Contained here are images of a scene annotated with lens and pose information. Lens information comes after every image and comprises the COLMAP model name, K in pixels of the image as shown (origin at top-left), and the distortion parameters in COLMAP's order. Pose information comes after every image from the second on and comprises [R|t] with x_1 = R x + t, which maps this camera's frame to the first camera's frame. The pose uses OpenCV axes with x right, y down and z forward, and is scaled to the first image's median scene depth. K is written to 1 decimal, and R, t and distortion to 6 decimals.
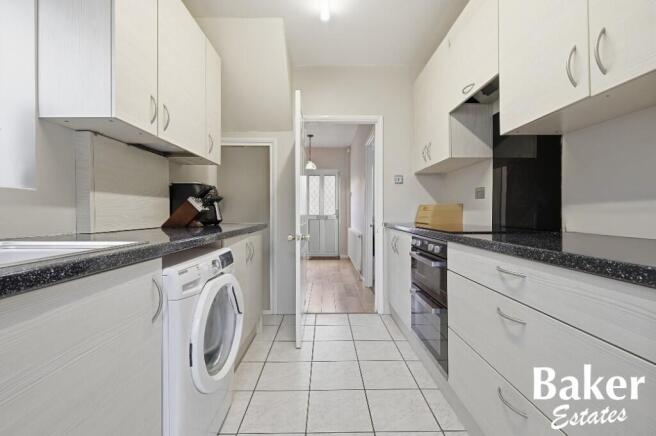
lens RADIAL K [[289.6, 0, 327.2], [0, 289.6, 215.1], [0, 0, 1]] dist [0.002357, -0.000519]
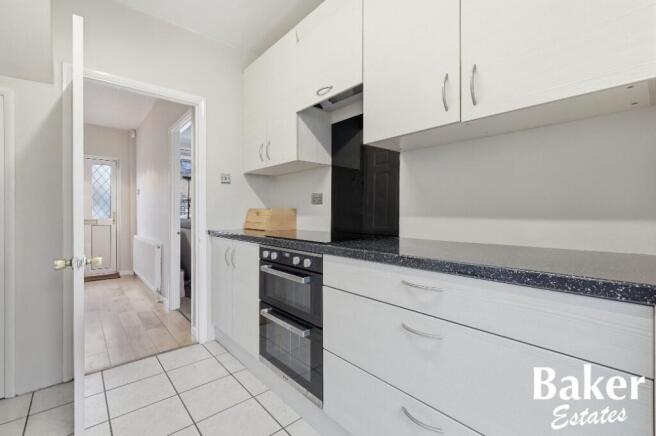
lens RADIAL K [[289.6, 0, 328.7], [0, 289.6, 216.5], [0, 0, 1]] dist [0.002357, -0.000519]
pose [[0.756937, -0.006681, 0.653454, -0.111839], [0.004725, 0.999978, 0.004750, -0.020856], [-0.653471, -0.000508, 0.756952, 0.224259]]
